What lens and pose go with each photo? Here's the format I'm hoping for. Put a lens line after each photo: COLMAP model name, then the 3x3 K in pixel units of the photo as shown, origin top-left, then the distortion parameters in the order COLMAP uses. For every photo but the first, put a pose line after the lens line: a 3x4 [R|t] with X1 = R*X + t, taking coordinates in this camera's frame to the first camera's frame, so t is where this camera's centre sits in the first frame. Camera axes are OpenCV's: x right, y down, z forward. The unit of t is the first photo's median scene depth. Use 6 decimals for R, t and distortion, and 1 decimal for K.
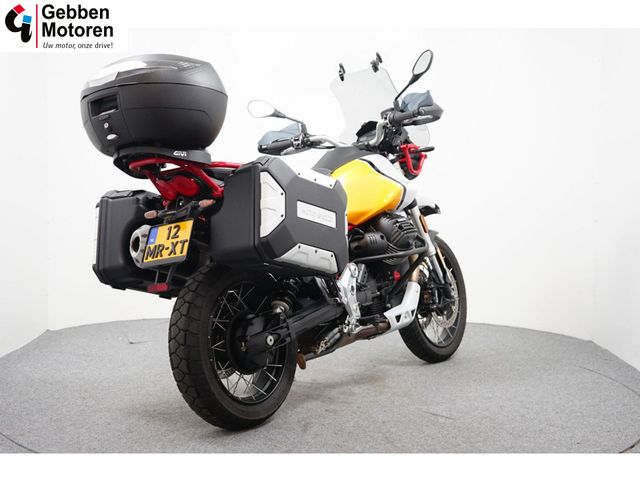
lens RADIAL K [[945.9, 0, 320.9], [0, 945.9, 232.9], [0, 0, 1]] dist [0.049483, 0.000000]
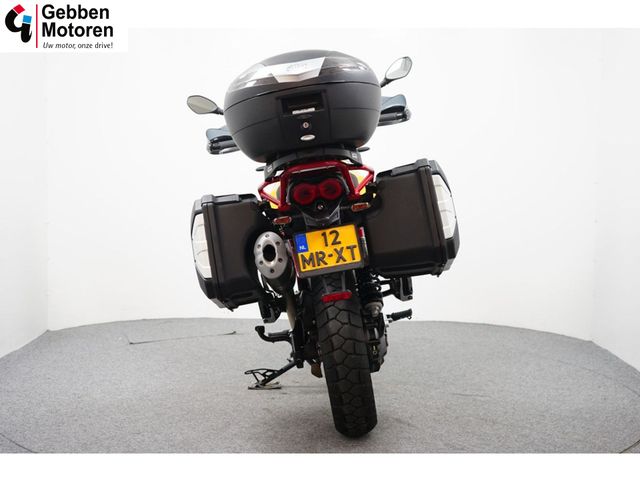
lens RADIAL K [[945.9, 0, 320.6], [0, 945.9, 247.0], [0, 0, 1]] dist [0.049483, 0.000000]
pose [[0.824145, -0.048054, 0.564336, -0.707460], [0.034328, 0.998800, 0.034917, -0.025622], [-0.565337, -0.009404, 0.824806, 0.222289]]
